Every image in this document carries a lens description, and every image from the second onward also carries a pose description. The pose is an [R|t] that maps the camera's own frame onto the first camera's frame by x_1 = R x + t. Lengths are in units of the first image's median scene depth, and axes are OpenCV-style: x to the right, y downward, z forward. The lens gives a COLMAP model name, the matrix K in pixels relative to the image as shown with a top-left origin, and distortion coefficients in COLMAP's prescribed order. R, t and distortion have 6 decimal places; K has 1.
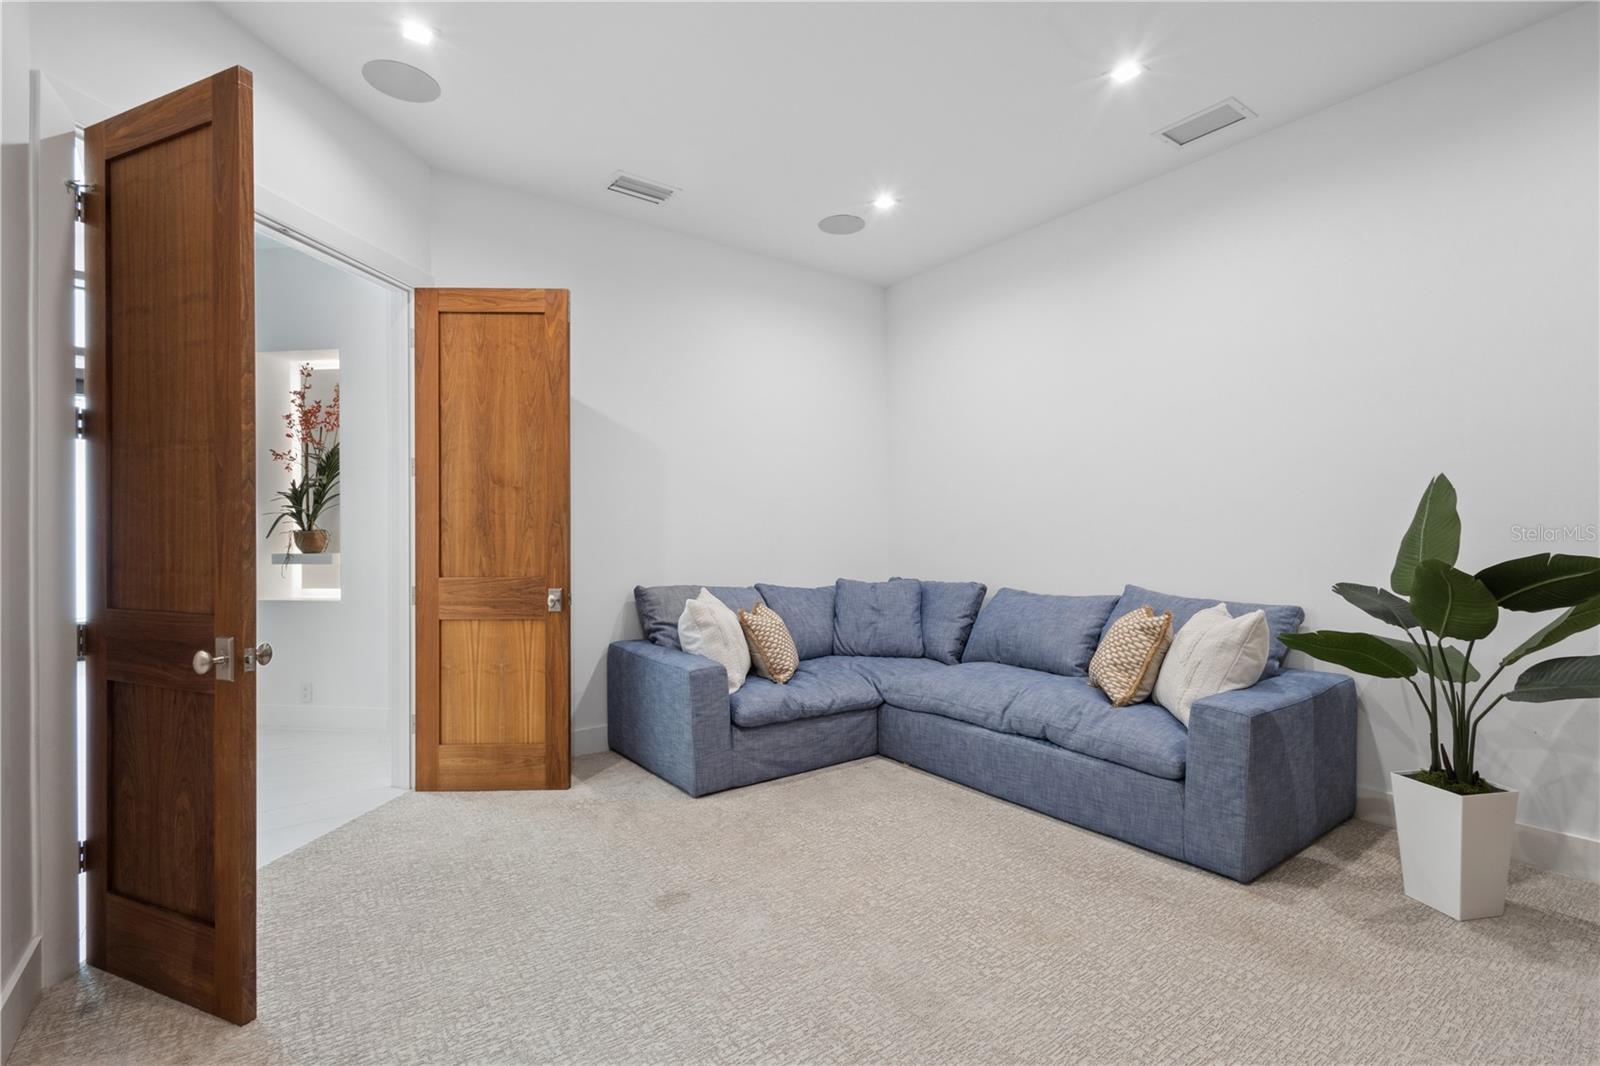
lens RADIAL K [[733.7, 0, 803.2], [0, 733.7, 533.8], [0, 0, 1]] dist [0.002268, -0.000306]
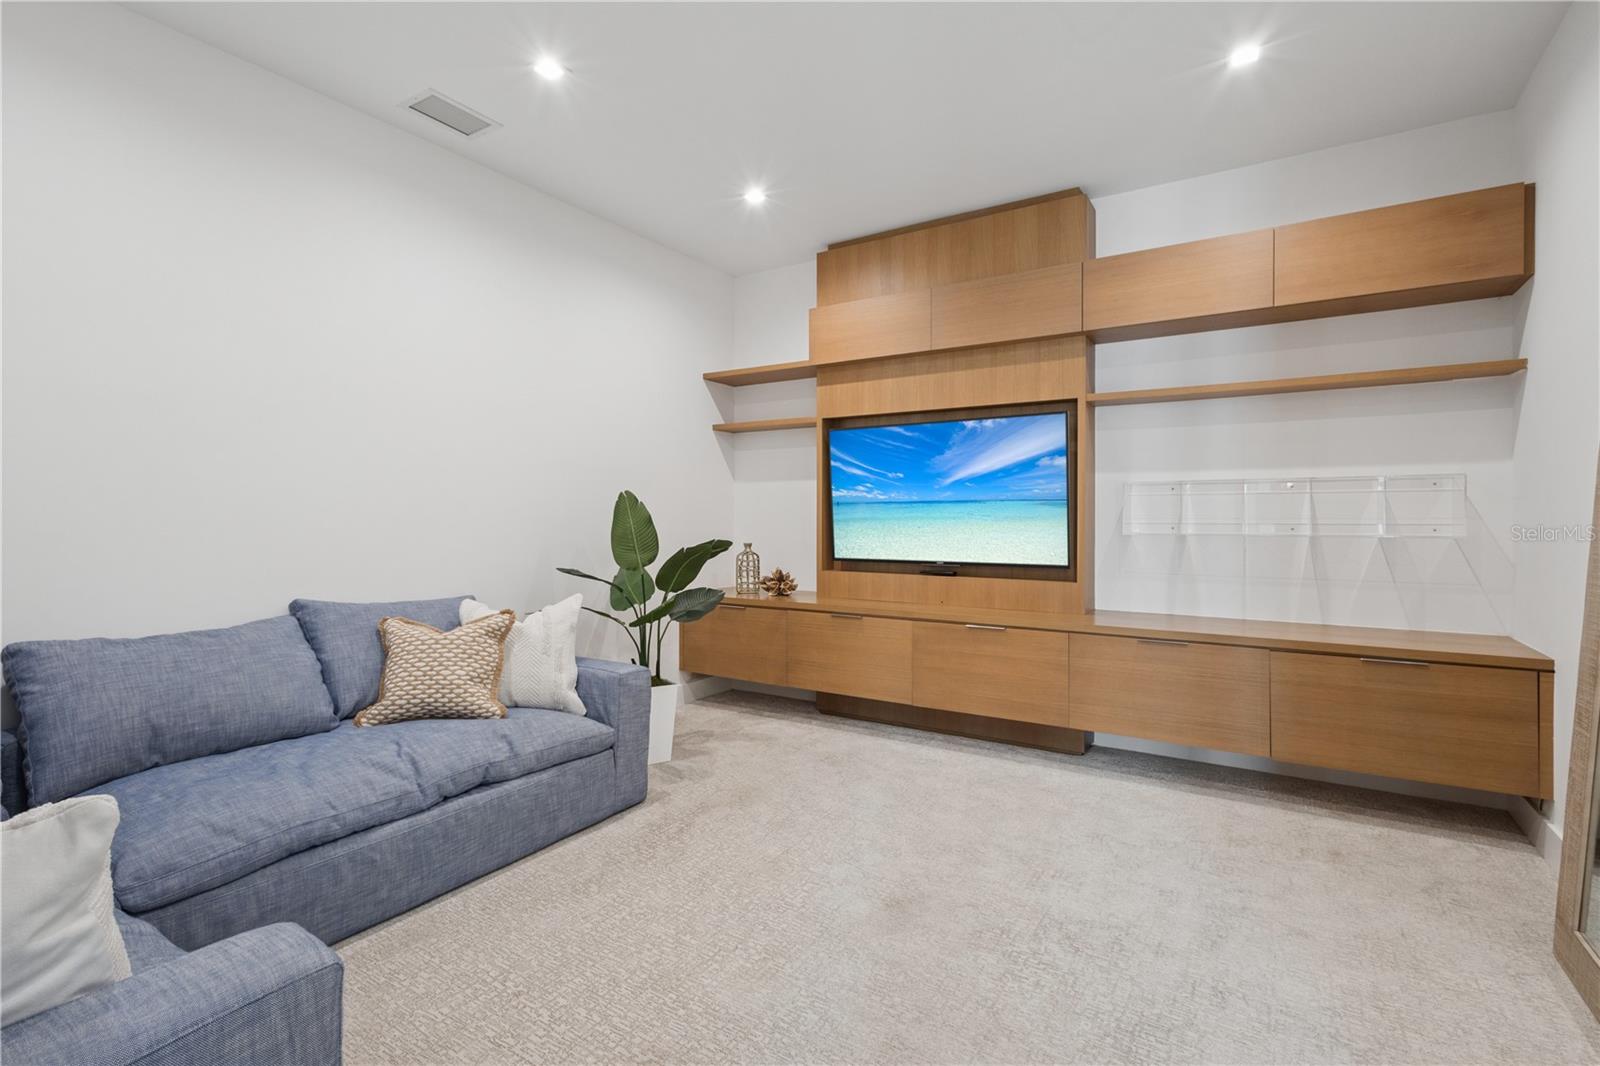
lens RADIAL K [[733.7, 0, 819.2], [0, 733.7, 509.1], [0, 0, 1]] dist [0.002268, -0.000306]
pose [[-0.368924, 0.009628, 0.929410, -0.578364], [-0.001973, 0.999936, -0.011141, -0.020430], [-0.929458, -0.005944, -0.368881, 0.955004]]
